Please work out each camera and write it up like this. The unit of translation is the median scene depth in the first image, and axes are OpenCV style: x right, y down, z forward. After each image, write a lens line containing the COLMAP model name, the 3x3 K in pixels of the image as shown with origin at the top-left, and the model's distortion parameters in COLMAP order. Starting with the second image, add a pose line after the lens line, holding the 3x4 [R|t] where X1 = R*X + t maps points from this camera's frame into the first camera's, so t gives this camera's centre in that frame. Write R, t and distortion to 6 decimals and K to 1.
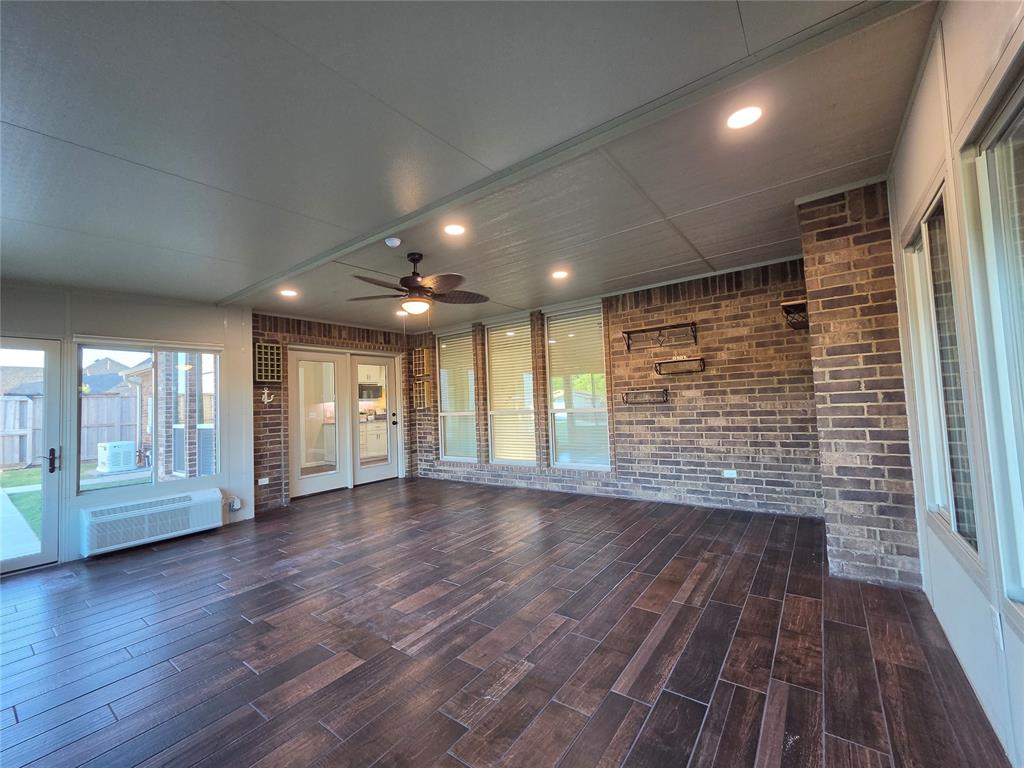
lens RADIAL K [[426.6, 0, 509.1], [0, 426.6, 382.7], [0, 0, 1]] dist [0.000426, 0.000214]
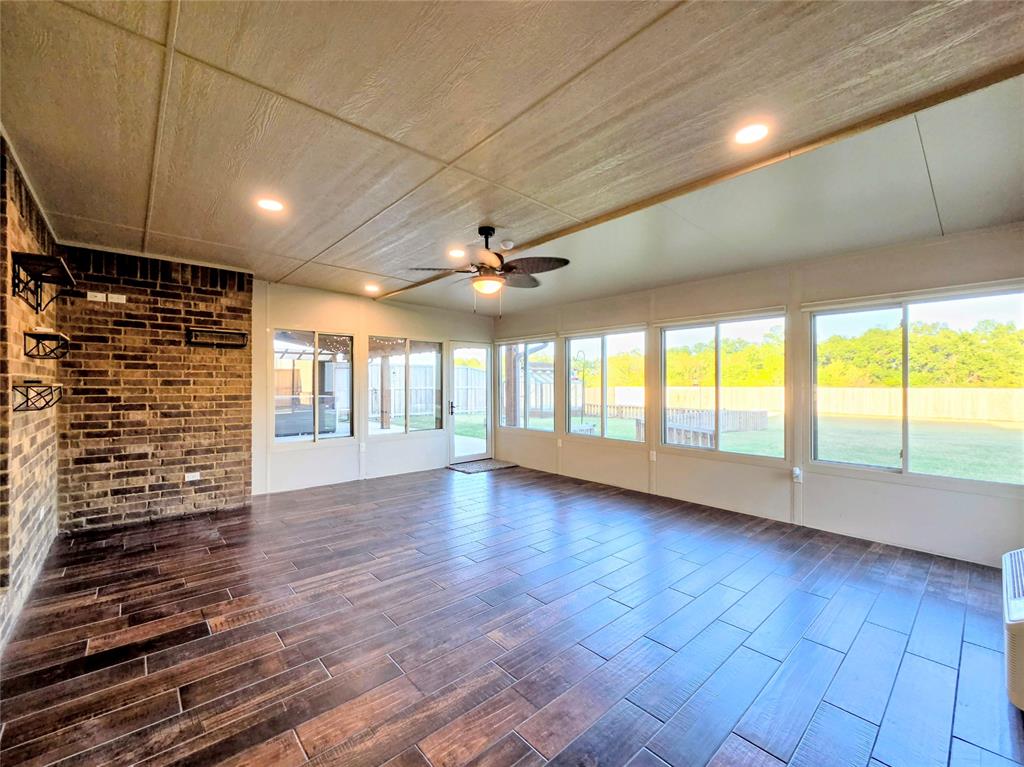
lens RADIAL K [[426.6, 0, 509.1], [0, 426.6, 382.2], [0, 0, 1]] dist [0.000426, 0.000214]
pose [[-0.981220, 0.046839, 0.187121, -0.344654], [0.036175, 0.997542, -0.060007, 0.071685], [-0.189472, -0.052111, -0.980502, 1.510669]]
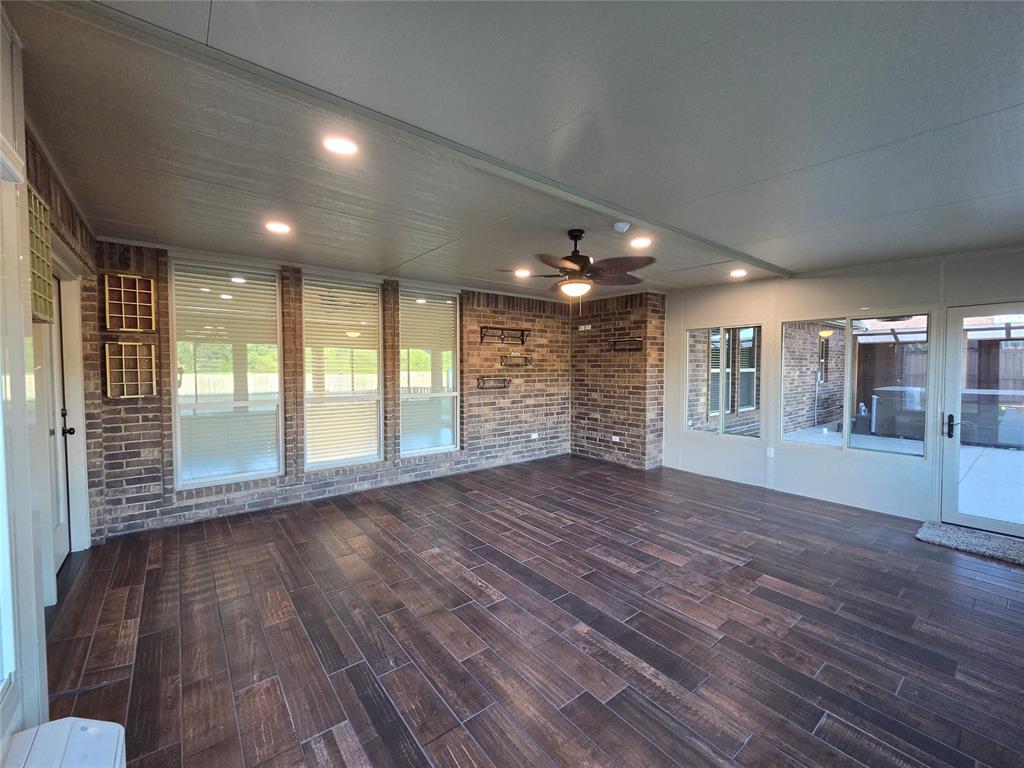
lens RADIAL K [[426.6, 0, 509.1], [0, 426.6, 382.7], [0, 0, 1]] dist [0.000426, 0.000214]
pose [[0.242916, 0.007736, 0.970016, -0.927200], [-0.058432, 0.998269, 0.006672, 0.023608], [-0.968286, -0.058300, 0.242948, 0.723542]]
